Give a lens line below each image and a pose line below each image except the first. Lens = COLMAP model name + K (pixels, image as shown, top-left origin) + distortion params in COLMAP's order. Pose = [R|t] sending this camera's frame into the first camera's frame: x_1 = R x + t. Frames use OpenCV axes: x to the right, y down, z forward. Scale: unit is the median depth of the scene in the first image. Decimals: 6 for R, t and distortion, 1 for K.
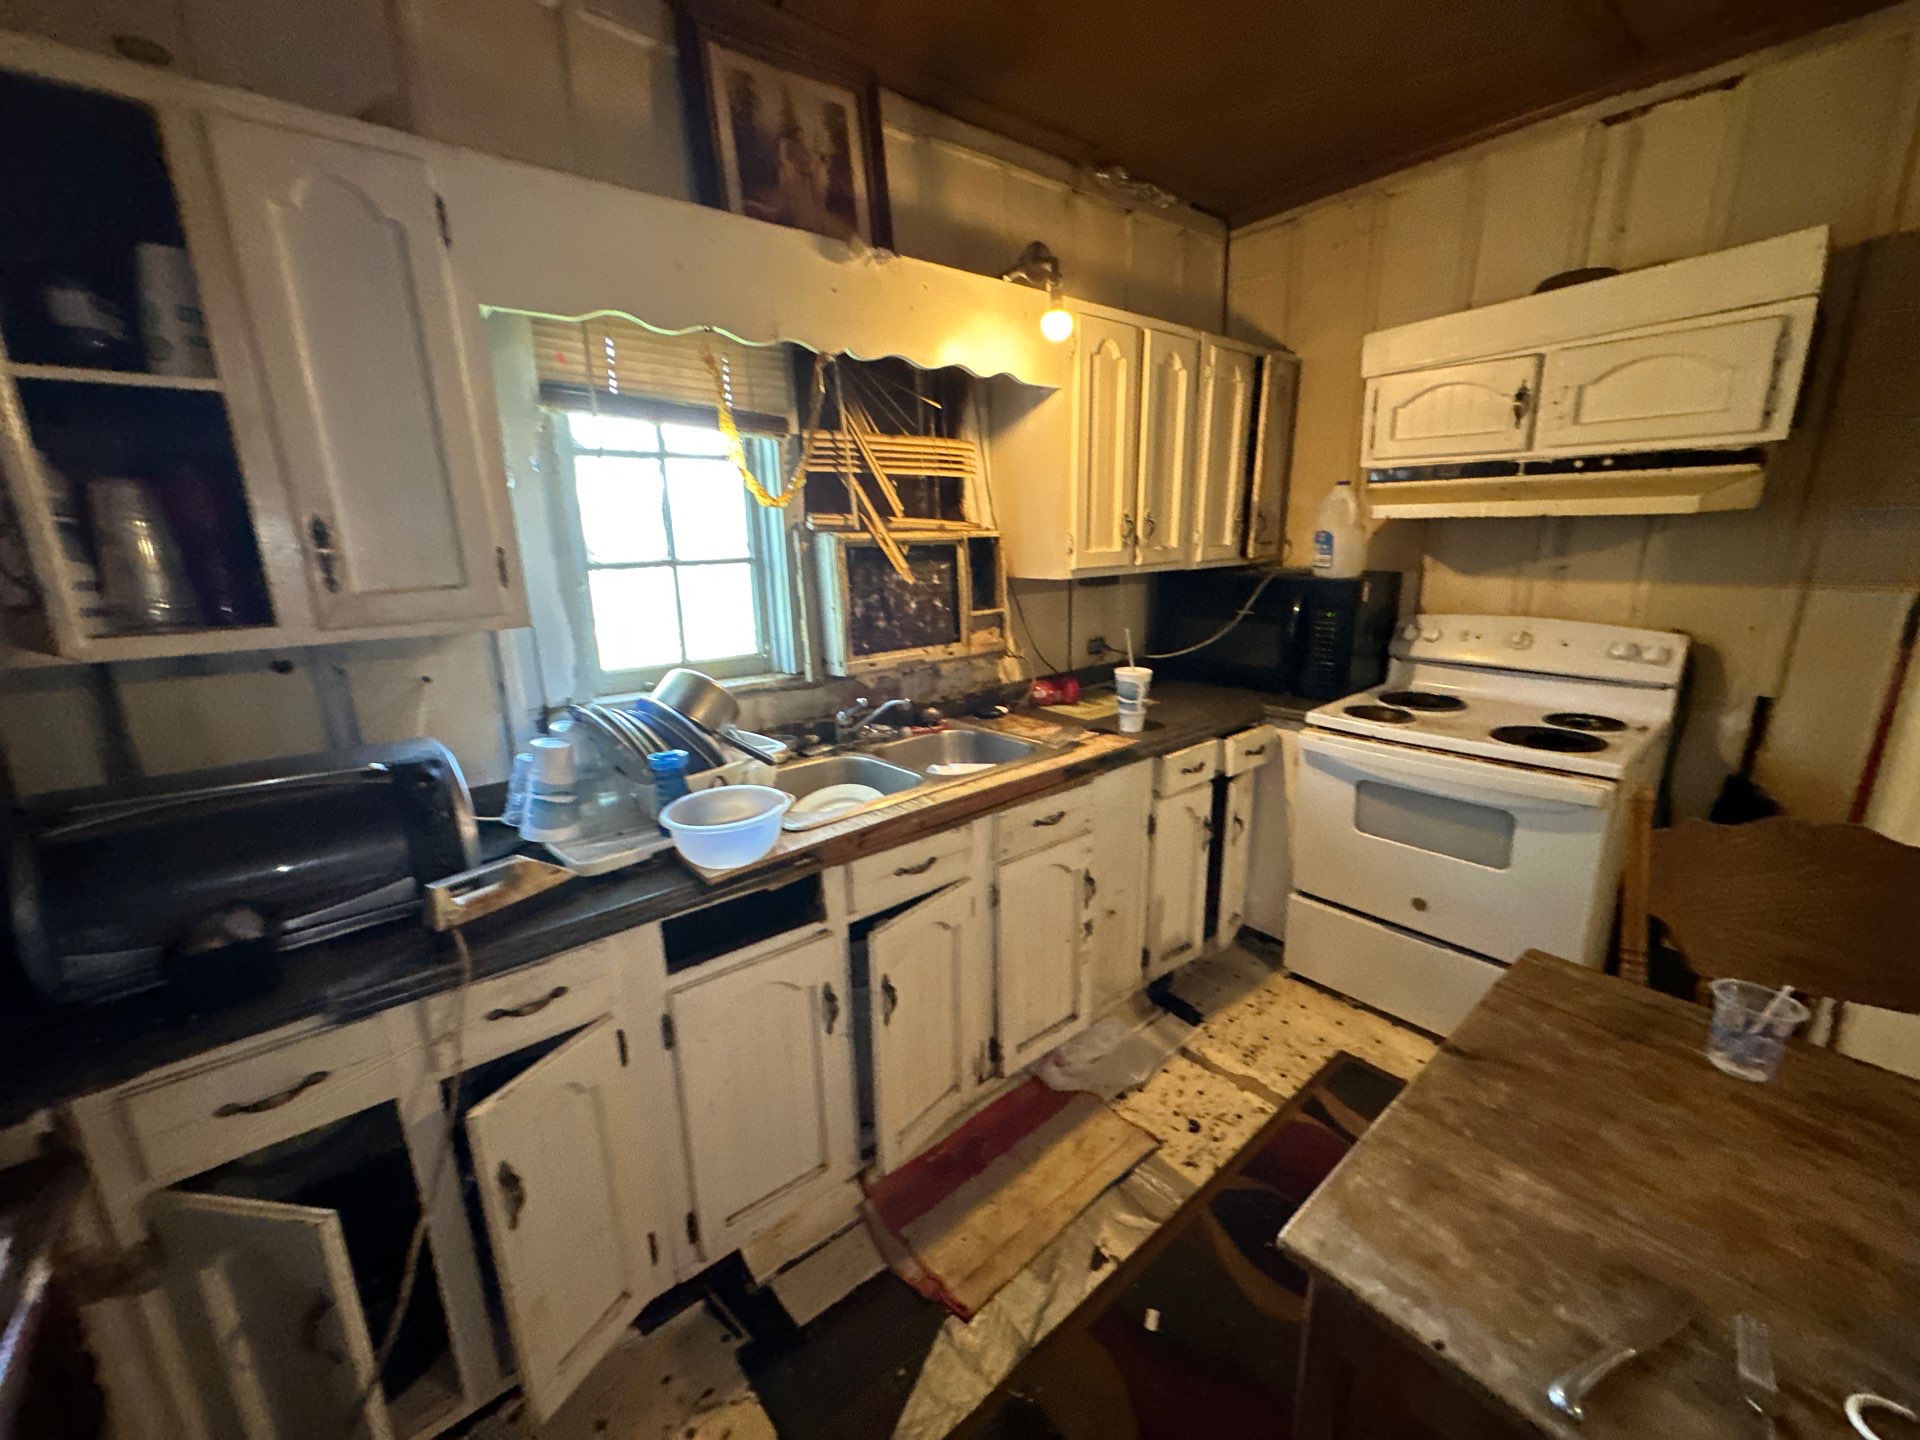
lens RADIAL K [[767.0, 0, 956.9], [0, 767.0, 723.9], [0, 0, 1]] dist [0.000739, 0.000236]
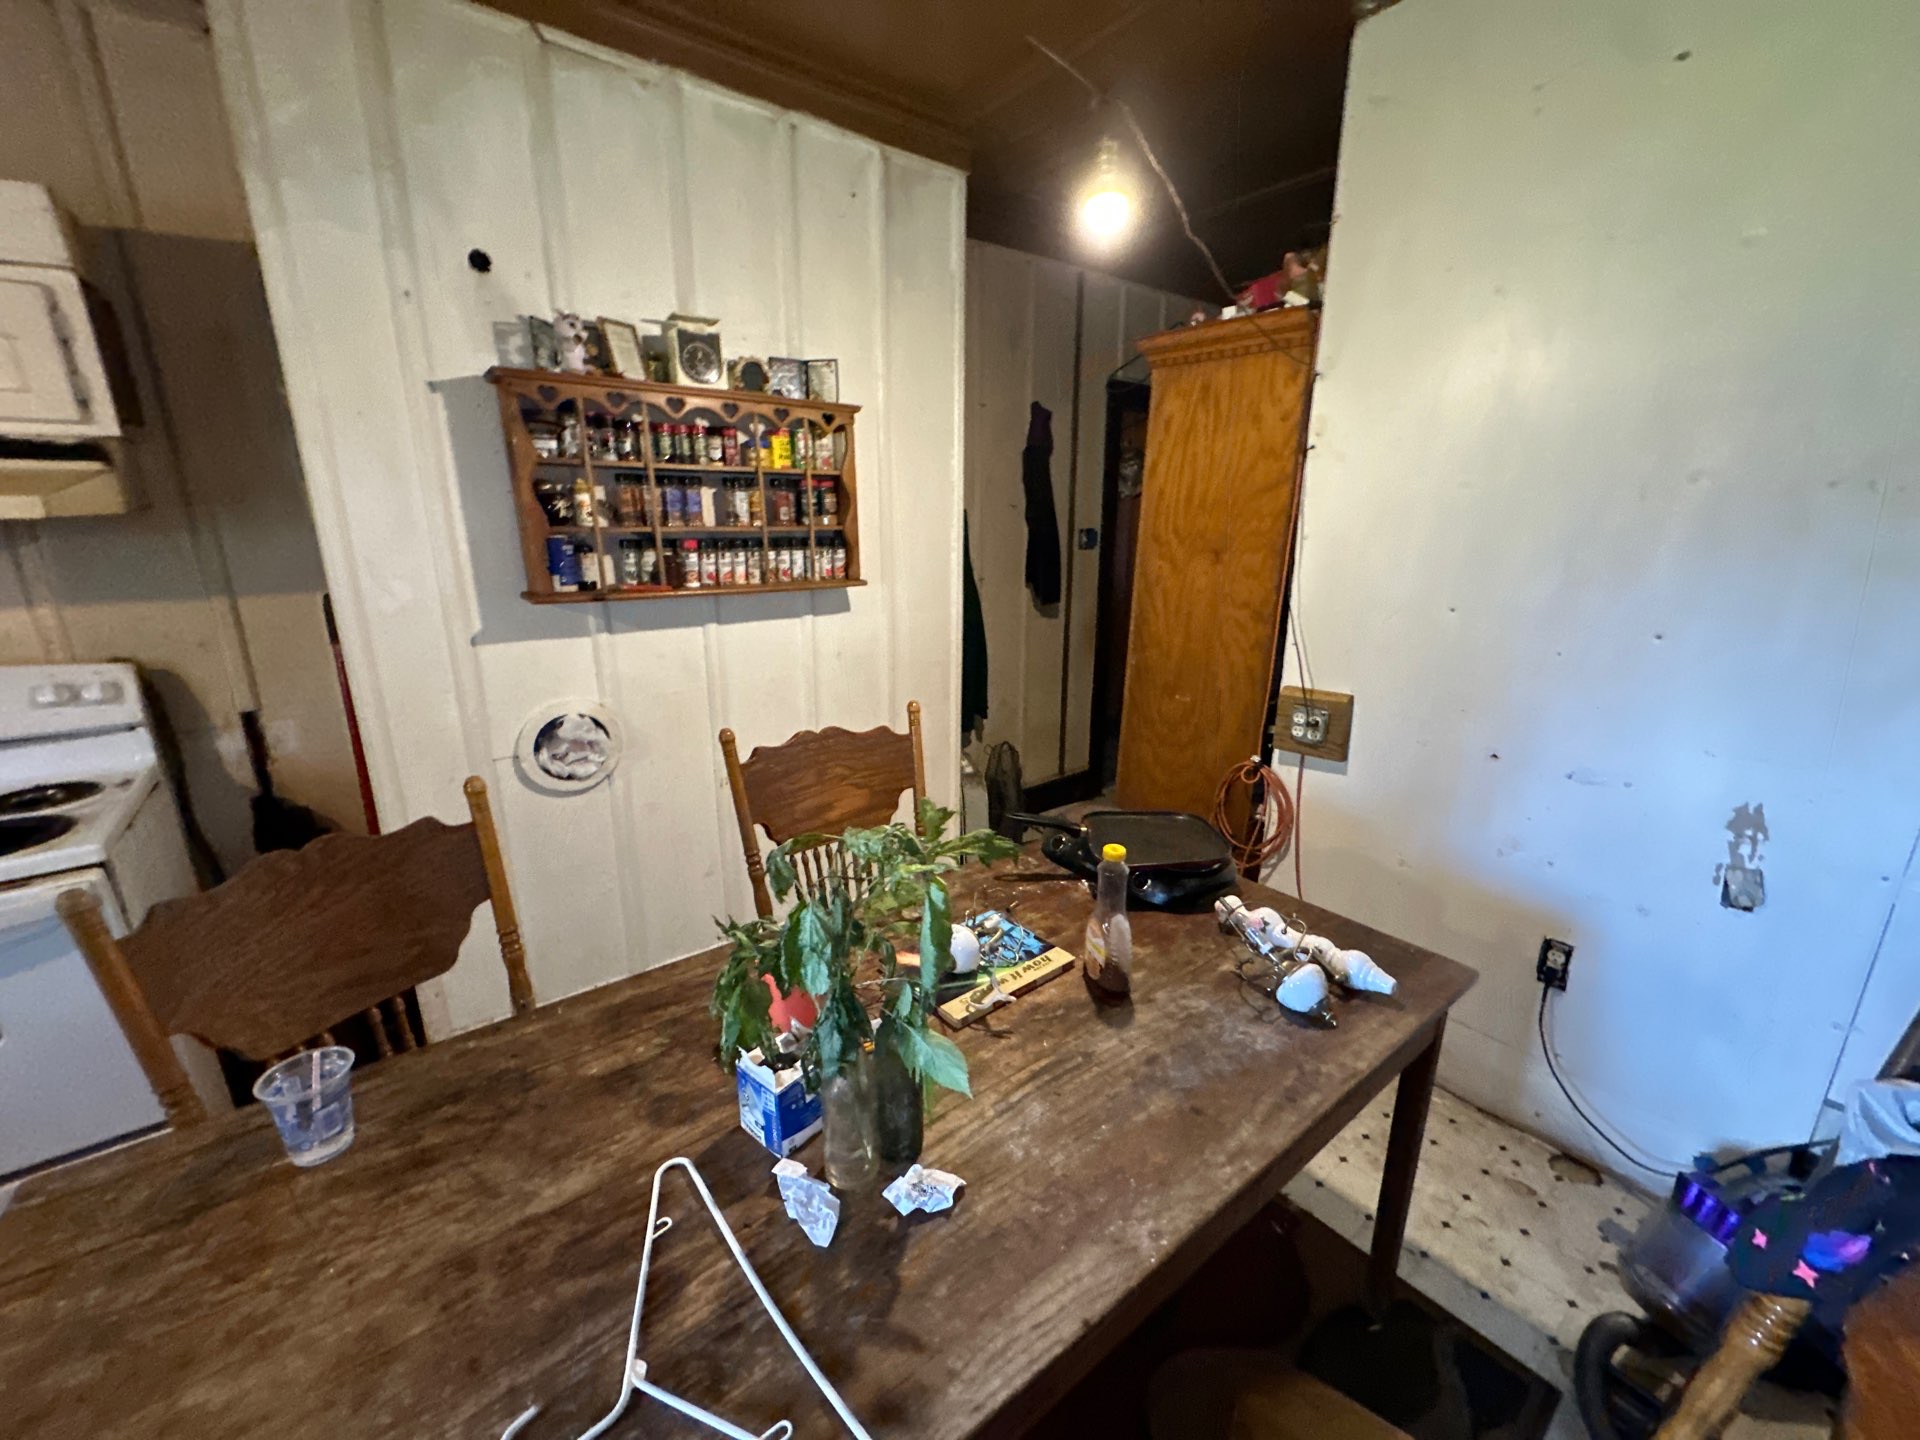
lens RADIAL K [[767.0, 0, 956.9], [0, 767.0, 723.9], [0, 0, 1]] dist [0.000739, 0.000236]
pose [[0.050225, -0.247664, 0.967543, 0.168269], [0.251856, 0.940598, 0.227693, -0.015959], [-0.966460, 0.232246, 0.109617, 0.044449]]
